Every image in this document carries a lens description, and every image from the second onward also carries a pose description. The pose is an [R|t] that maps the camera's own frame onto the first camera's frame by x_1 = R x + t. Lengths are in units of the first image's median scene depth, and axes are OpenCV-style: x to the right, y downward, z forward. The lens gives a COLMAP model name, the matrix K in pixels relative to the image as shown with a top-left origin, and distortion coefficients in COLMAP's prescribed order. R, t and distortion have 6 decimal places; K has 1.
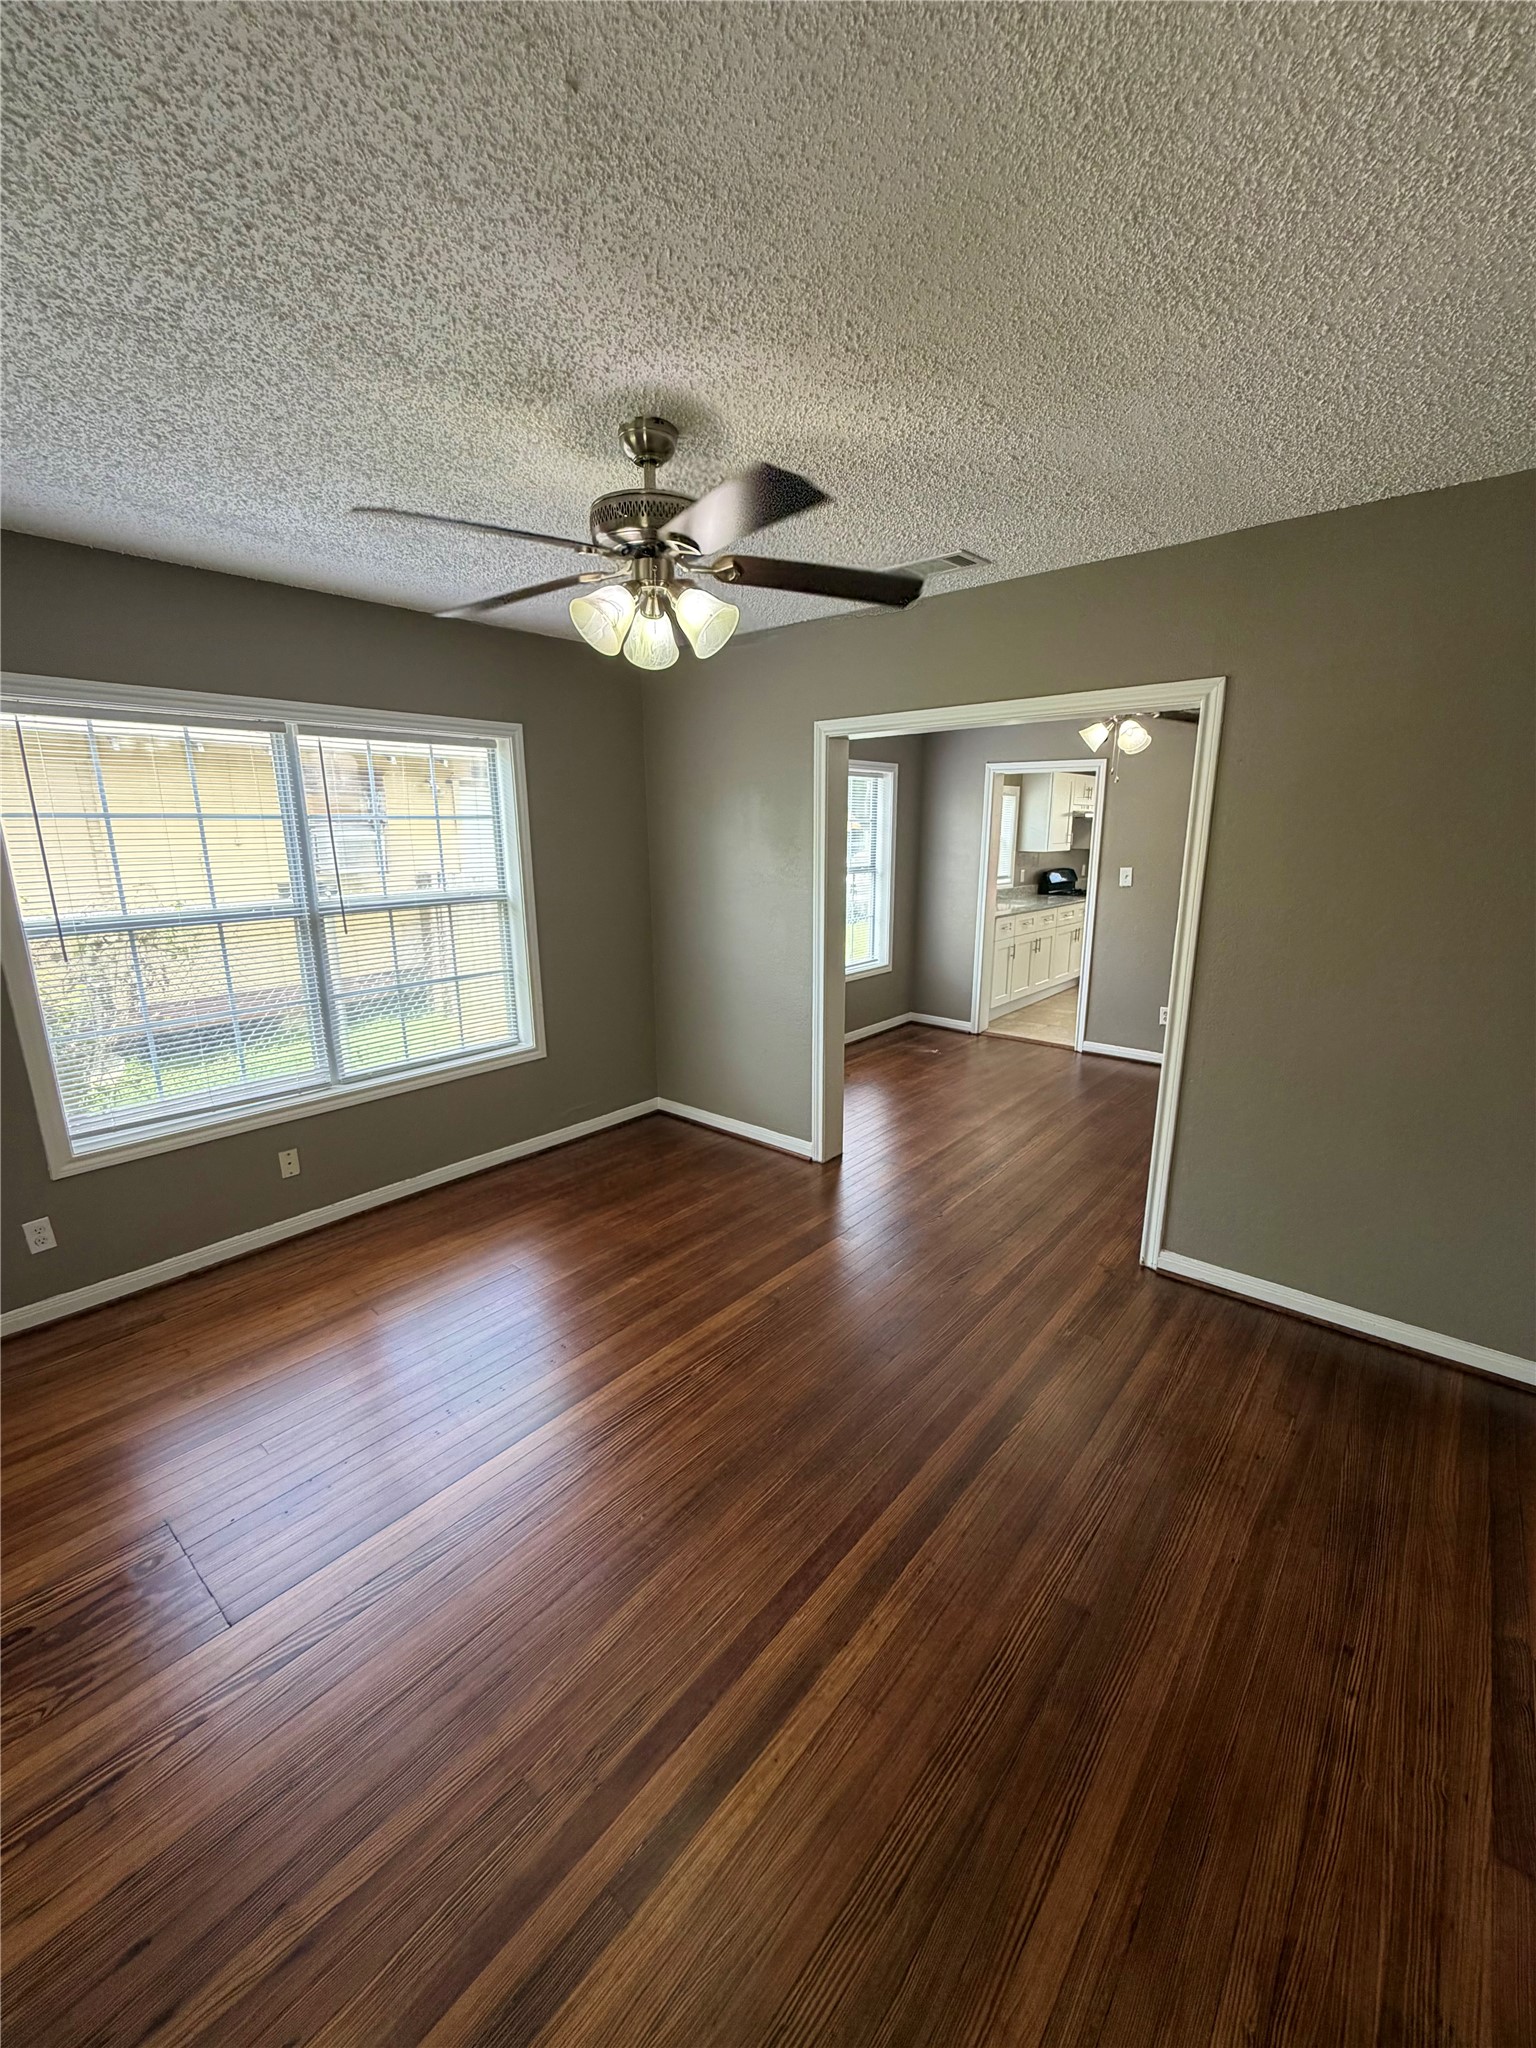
lens RADIAL K [[816.8, 0, 771.8], [0, 816.8, 1019.1], [0, 0, 1]] dist [-0.000527, 0.000050]
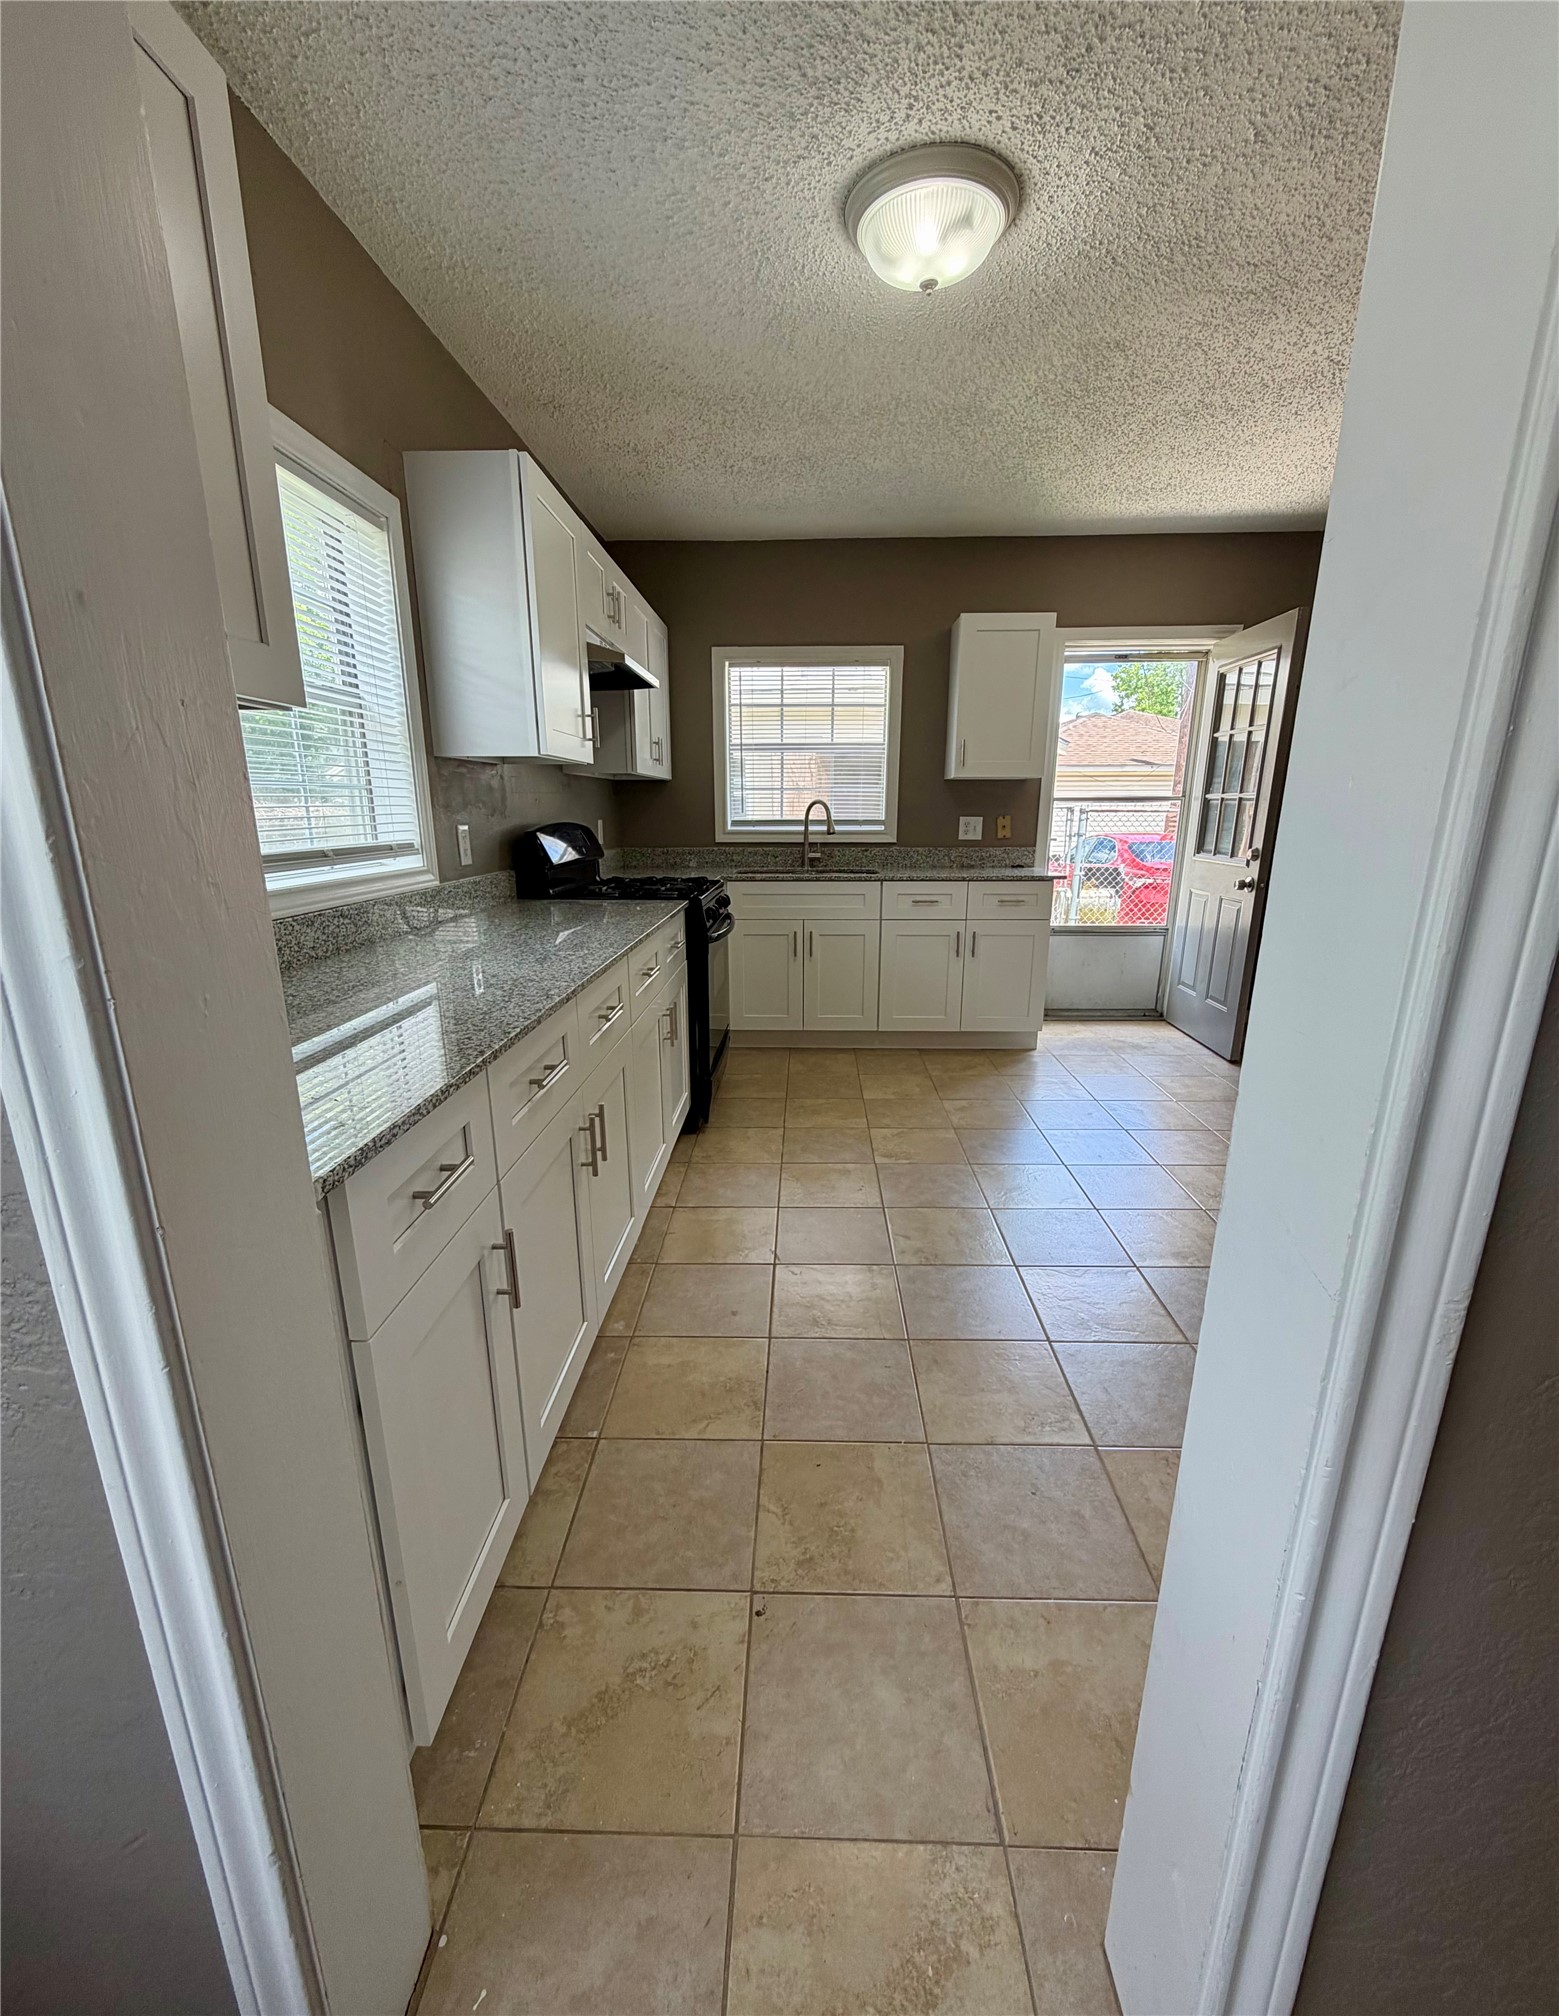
lens RADIAL K [[848.3, 0, 789.9], [0, 848.3, 1044.3], [0, 0, 1]] dist [0.002759, -0.000590]
pose [[0.774447, -0.163412, 0.611169, 0.797177], [0.140113, 0.986377, 0.086188, -0.457068], [-0.616927, 0.018884, 0.786793, 2.760318]]
